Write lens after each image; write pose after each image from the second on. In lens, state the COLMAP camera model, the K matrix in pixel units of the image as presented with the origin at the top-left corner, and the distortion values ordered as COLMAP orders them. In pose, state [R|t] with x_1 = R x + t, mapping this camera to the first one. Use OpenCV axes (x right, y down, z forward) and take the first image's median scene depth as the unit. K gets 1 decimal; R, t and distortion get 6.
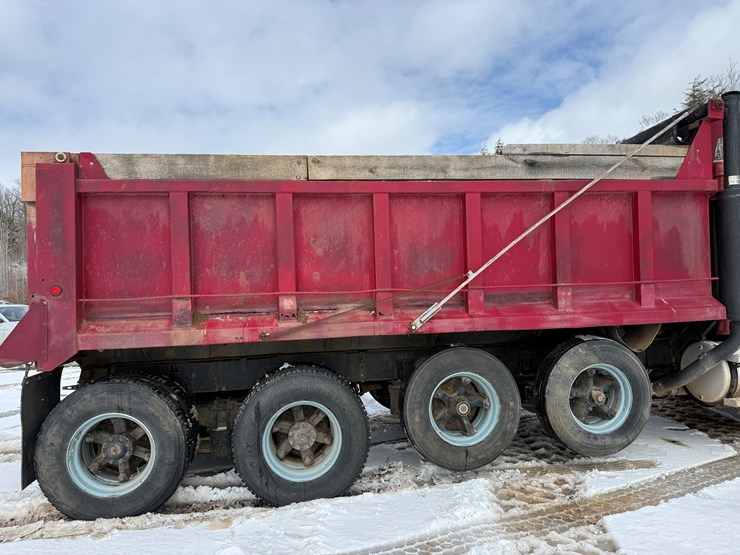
lens RADIAL K [[510.1, 0, 366.1], [0, 510.1, 276.4], [0, 0, 1]] dist [0.109471, -0.144743]
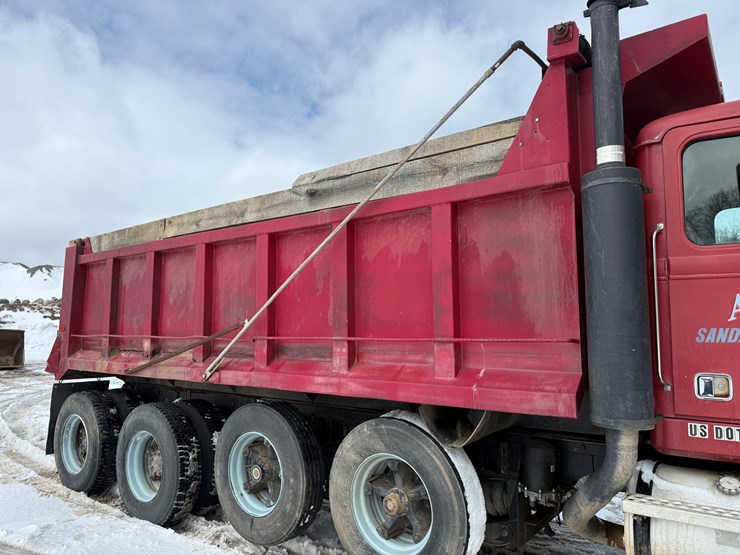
lens RADIAL K [[510.1, 0, 366.1], [0, 510.1, 276.4], [0, 0, 1]] dist [0.109471, -0.144743]
pose [[0.686033, -0.043827, -0.726249, 1.030690], [-0.009044, 0.997593, -0.068745, -0.026326], [0.727514, 0.053730, 0.683985, 0.522448]]
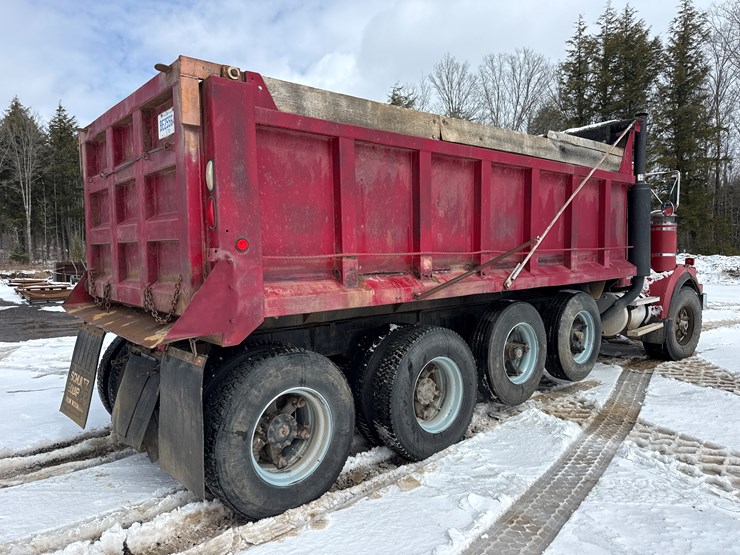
lens RADIAL K [[511.1, 0, 369.4], [0, 511.1, 281.4], [0, 0, 1]] dist [0.111606, -0.149573]
pose [[0.849211, -0.017352, 0.527769, -0.754086], [-0.013861, 0.998383, 0.055128, 0.033069], [-0.527872, -0.054131, 0.847597, 0.195790]]
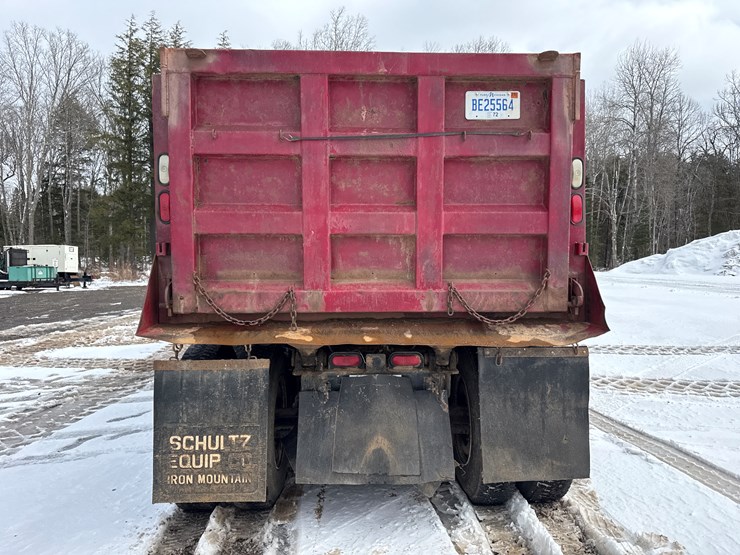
lens RADIAL K [[510.1, 0, 366.1], [0, 510.1, 276.4], [0, 0, 1]] dist [0.109471, -0.144743]
pose [[0.128454, -0.025820, 0.991379, -1.322436], [-0.010960, 0.999563, 0.027453, 0.060279], [-0.991655, -0.014392, 0.128115, 1.096855]]
